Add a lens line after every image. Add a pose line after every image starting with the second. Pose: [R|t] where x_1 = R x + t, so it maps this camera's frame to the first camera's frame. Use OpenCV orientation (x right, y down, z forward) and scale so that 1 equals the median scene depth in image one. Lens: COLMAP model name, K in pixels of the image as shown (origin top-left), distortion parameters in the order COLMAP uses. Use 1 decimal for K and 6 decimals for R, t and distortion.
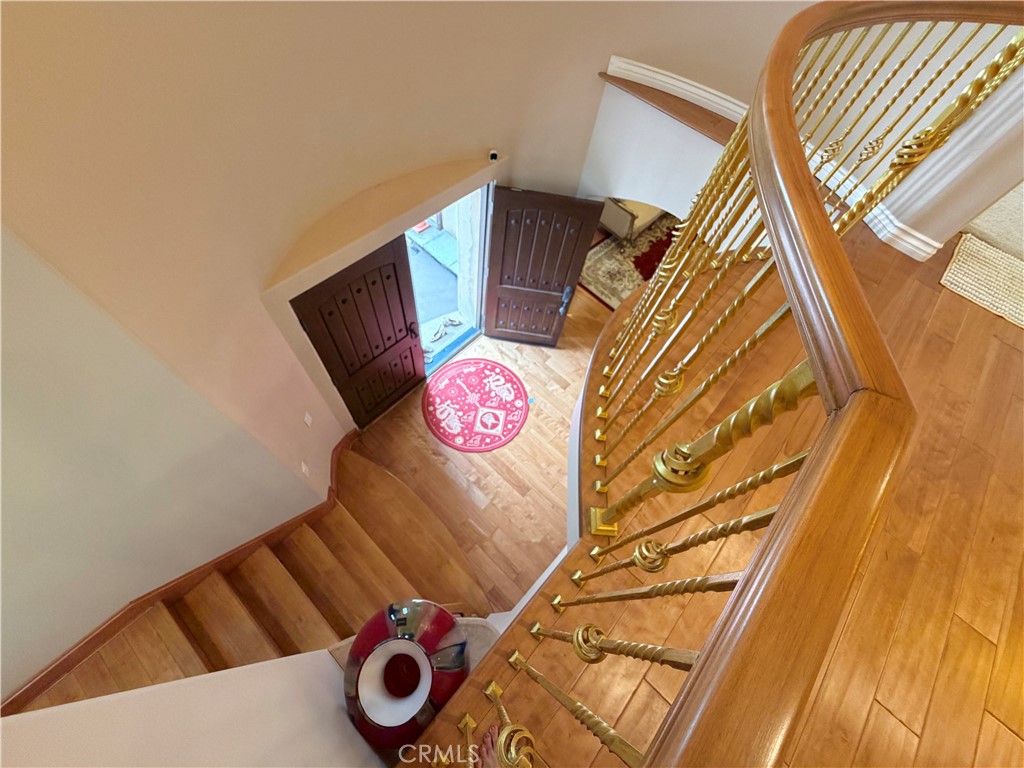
lens RADIAL K [[411.4, 0, 511.3], [0, 411.4, 386.2], [0, 0, 1]] dist [-0.000362, 0.000422]
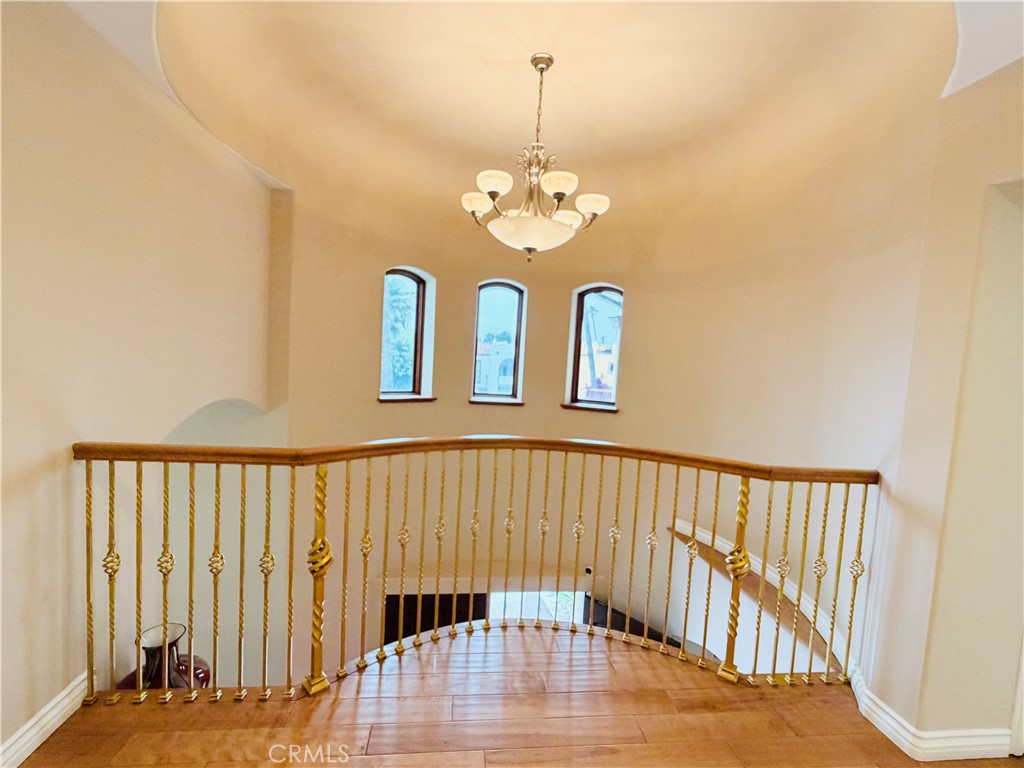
lens RADIAL K [[452.5, 0, 504.5], [0, 452.5, 387.0], [0, 0, 1]] dist [-0.001907, 0.000670]
pose [[0.755444, -0.013565, -0.655073, 0.496661], [-0.561556, 0.501704, -0.657988, 0.144302], [0.337578, 0.864933, 0.371392, -0.042098]]
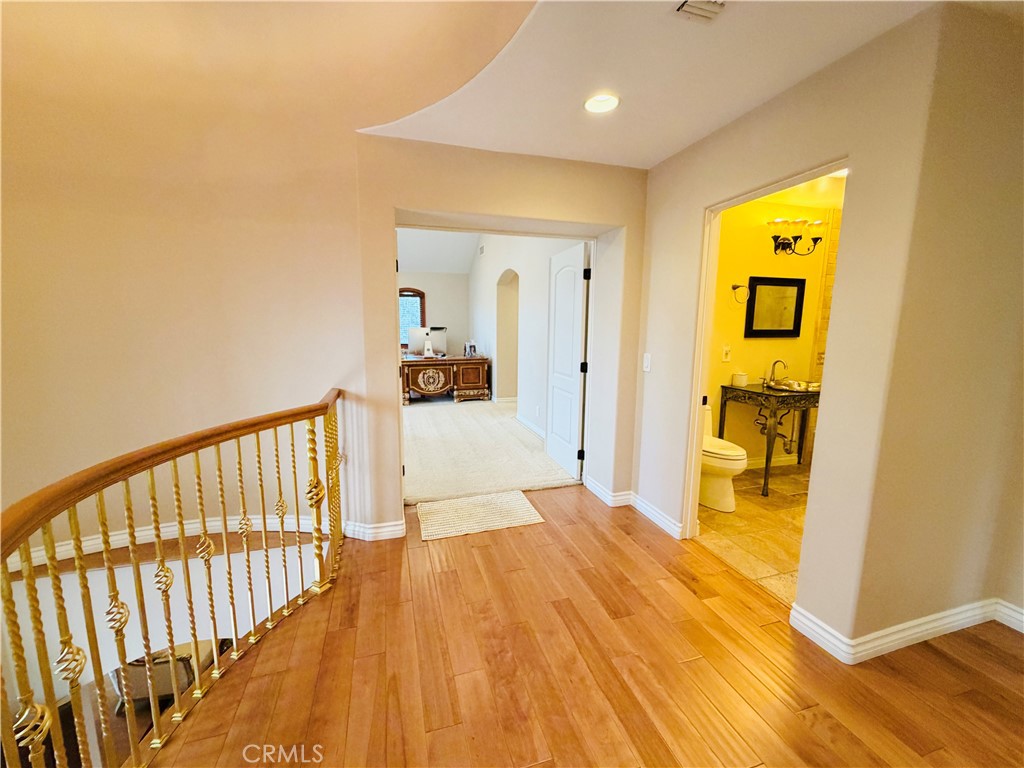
lens RADIAL K [[411.4, 0, 507.4], [0, 411.4, 387.7], [0, 0, 1]] dist [-0.000362, 0.000422]
pose [[0.513433, -0.231931, 0.826193, 0.109999], [0.771428, 0.546468, -0.325994, 0.054624], [-0.375880, 0.804724, 0.459493, -0.036846]]
